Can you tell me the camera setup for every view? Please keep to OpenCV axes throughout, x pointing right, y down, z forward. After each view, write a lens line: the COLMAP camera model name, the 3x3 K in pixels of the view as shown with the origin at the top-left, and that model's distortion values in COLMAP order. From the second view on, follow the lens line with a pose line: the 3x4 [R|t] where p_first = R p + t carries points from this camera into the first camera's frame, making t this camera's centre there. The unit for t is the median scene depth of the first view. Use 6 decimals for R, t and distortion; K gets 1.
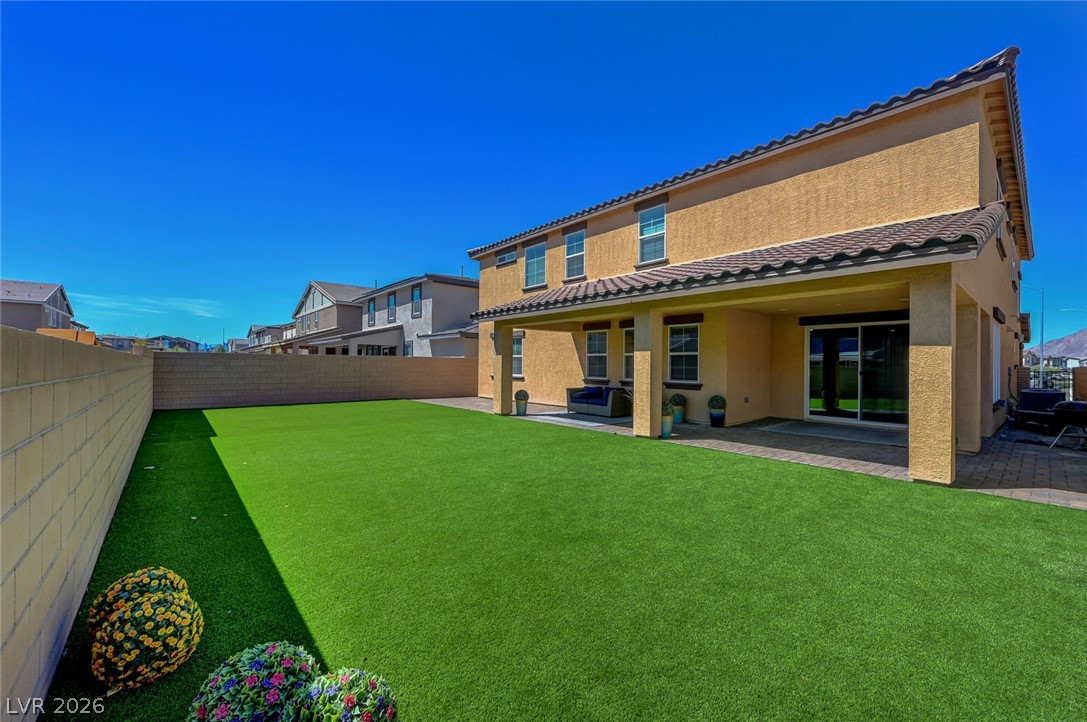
lens RADIAL K [[435.8, 0, 546.4], [0, 435.8, 360.3], [0, 0, 1]] dist [-0.001897, 0.000395]
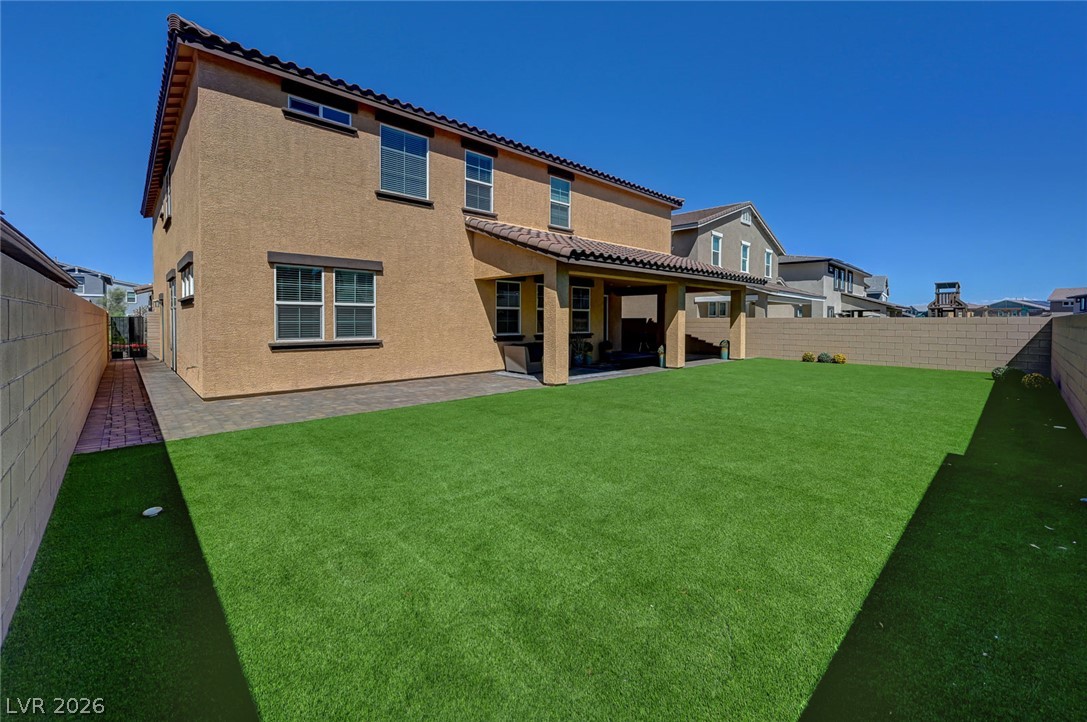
lens RADIAL K [[435.8, 0, 574.5], [0, 435.8, 328.8], [0, 0, 1]] dist [-0.001897, 0.000395]
pose [[-0.060712, -0.030409, 0.997692, -0.766929], [-0.013290, 0.999472, 0.029655, 0.001134], [-0.998067, -0.011459, -0.061084, 0.893199]]
